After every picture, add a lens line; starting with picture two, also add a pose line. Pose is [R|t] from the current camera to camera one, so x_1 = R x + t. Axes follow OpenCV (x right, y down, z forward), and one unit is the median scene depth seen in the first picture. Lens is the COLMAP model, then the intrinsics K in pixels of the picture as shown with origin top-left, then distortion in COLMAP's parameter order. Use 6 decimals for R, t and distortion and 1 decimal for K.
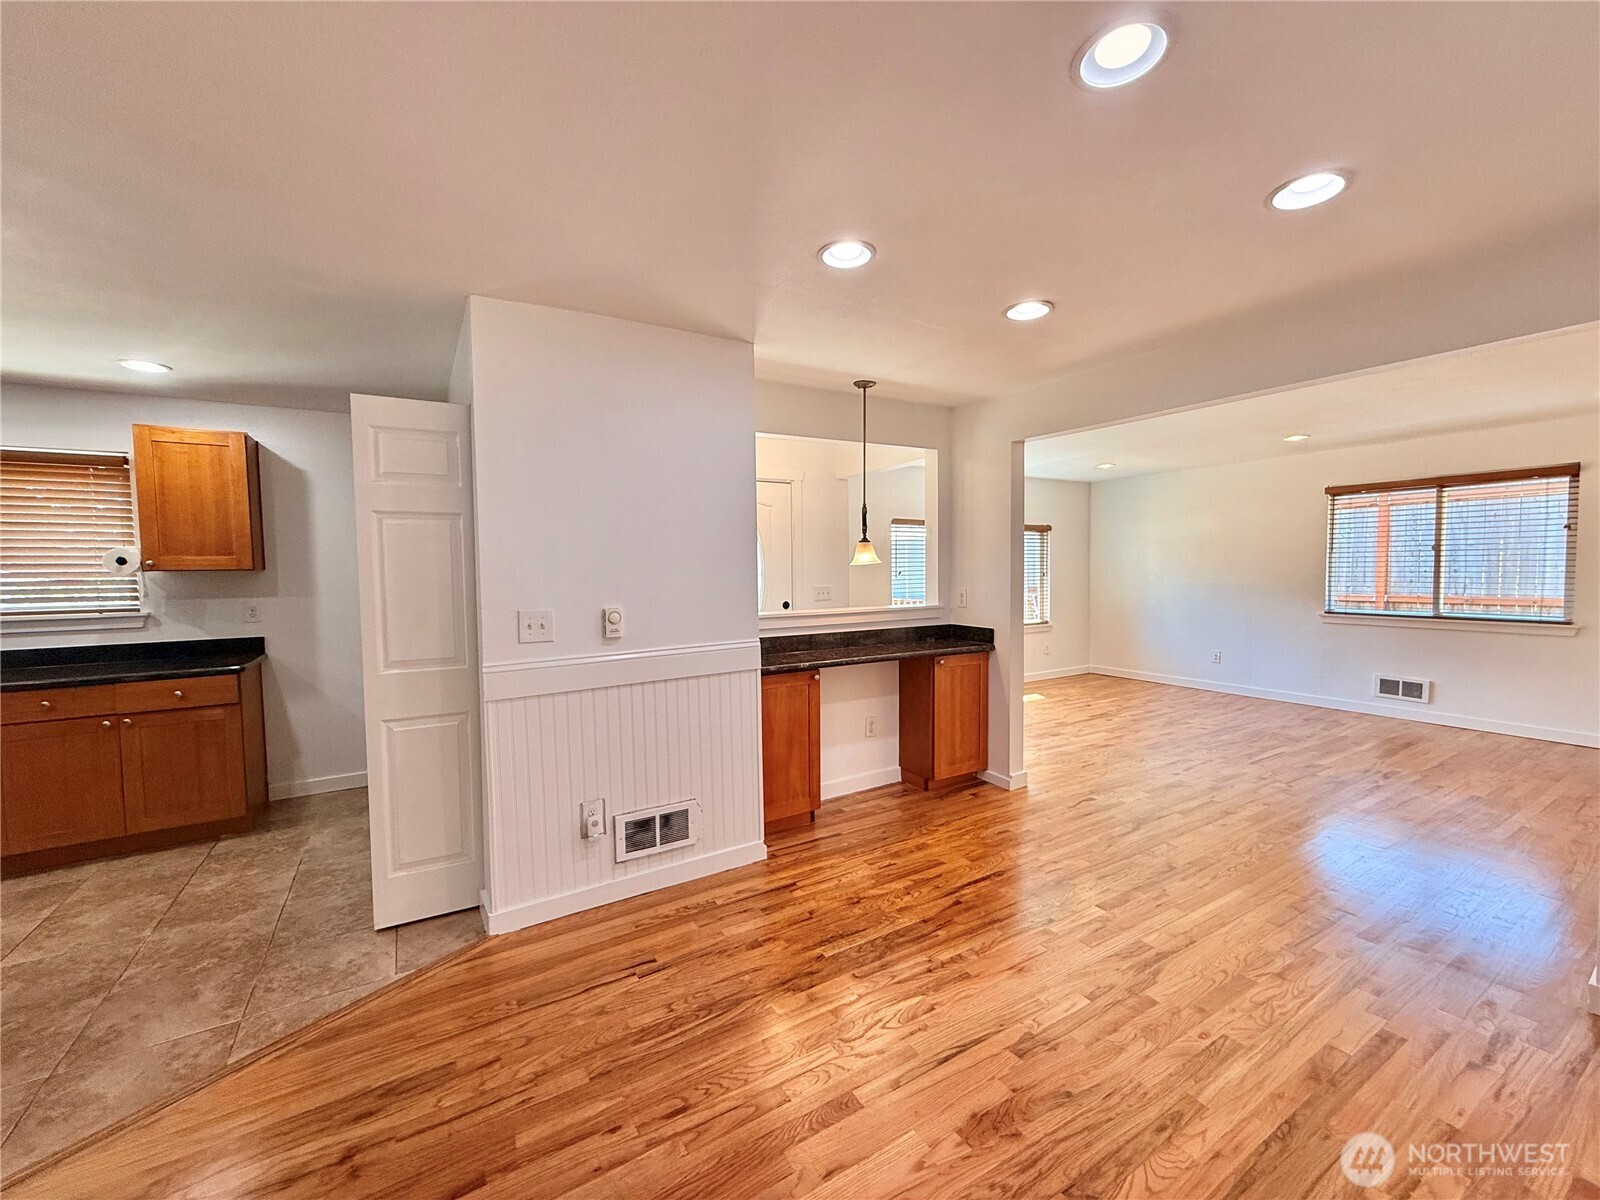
lens RADIAL K [[638.4, 0, 797.9], [0, 638.4, 601.5], [0, 0, 1]] dist [0.000788, -0.000271]
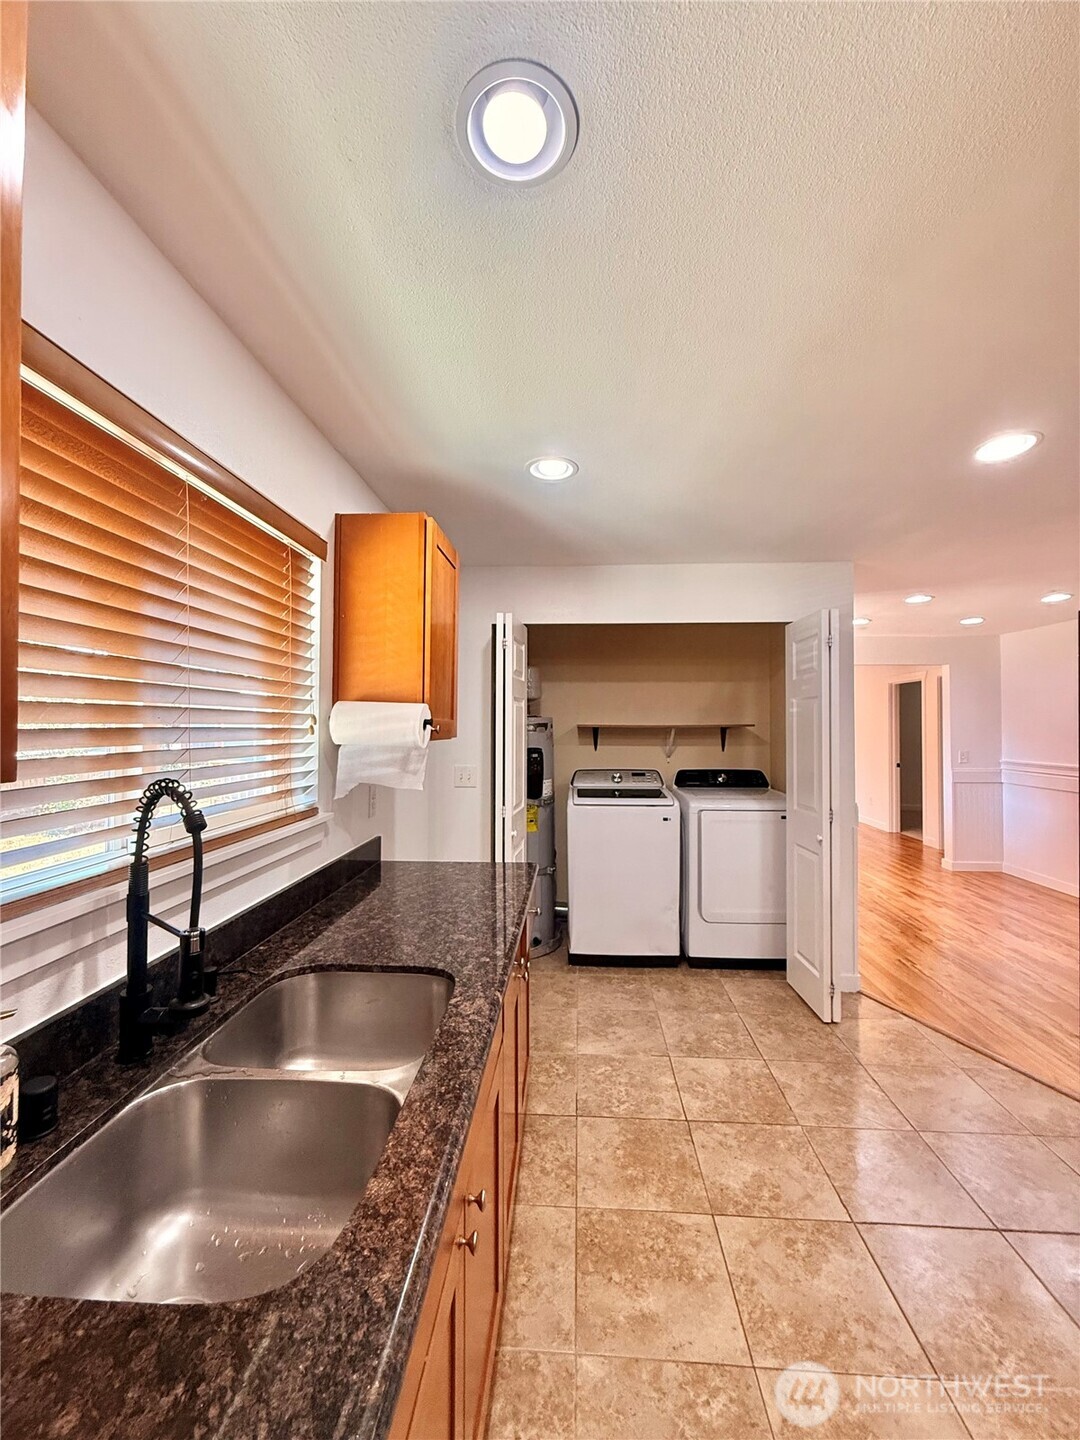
lens RADIAL K [[574.6, 0, 542.7], [0, 574.6, 719.1], [0, 0, 1]] dist [0.000788, -0.000271]
pose [[0.575272, 0.021404, 0.817682, -1.912701], [0.035584, 0.998056, -0.051160, -0.051242], [-0.817188, 0.058527, 0.573392, 0.773624]]
